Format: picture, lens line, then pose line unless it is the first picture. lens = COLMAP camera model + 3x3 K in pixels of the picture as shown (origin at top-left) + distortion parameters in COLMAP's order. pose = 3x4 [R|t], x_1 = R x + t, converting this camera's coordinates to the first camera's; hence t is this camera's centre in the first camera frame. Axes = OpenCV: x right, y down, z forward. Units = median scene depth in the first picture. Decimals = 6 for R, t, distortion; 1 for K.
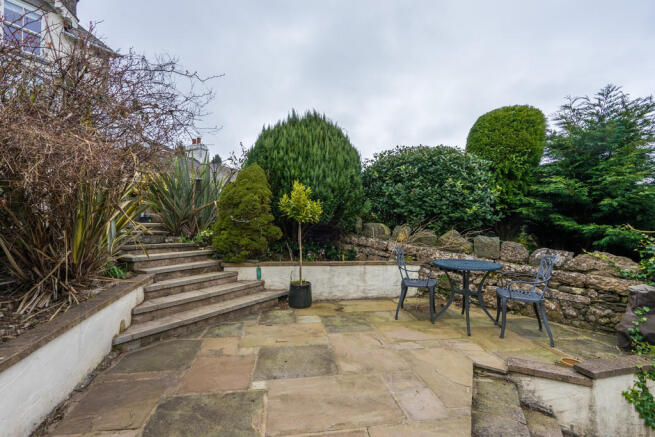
lens RADIAL K [[369.8, 0, 339.7], [0, 369.8, 209.0], [0, 0, 1]] dist [0.000717, 0.001110]
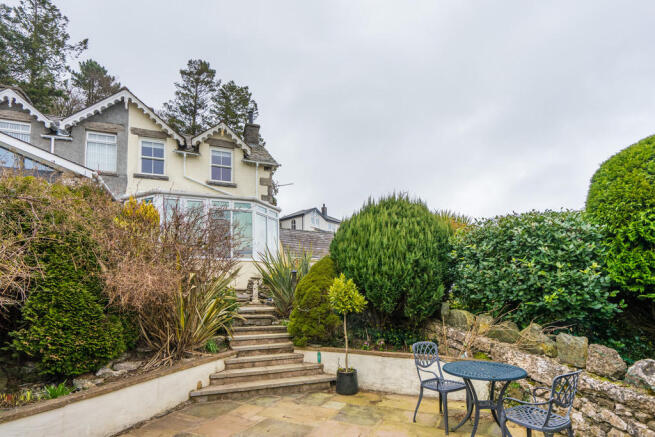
lens RADIAL K [[492.6, 0, 327.5], [0, 492.6, 218.5], [0, 0, 1]] dist [0.003525, -0.002396]
pose [[0.692946, -0.106127, -0.713136, 0.911587], [0.050987, 0.993844, -0.098358, -0.097170], [0.719184, 0.031796, 0.694092, -0.036346]]
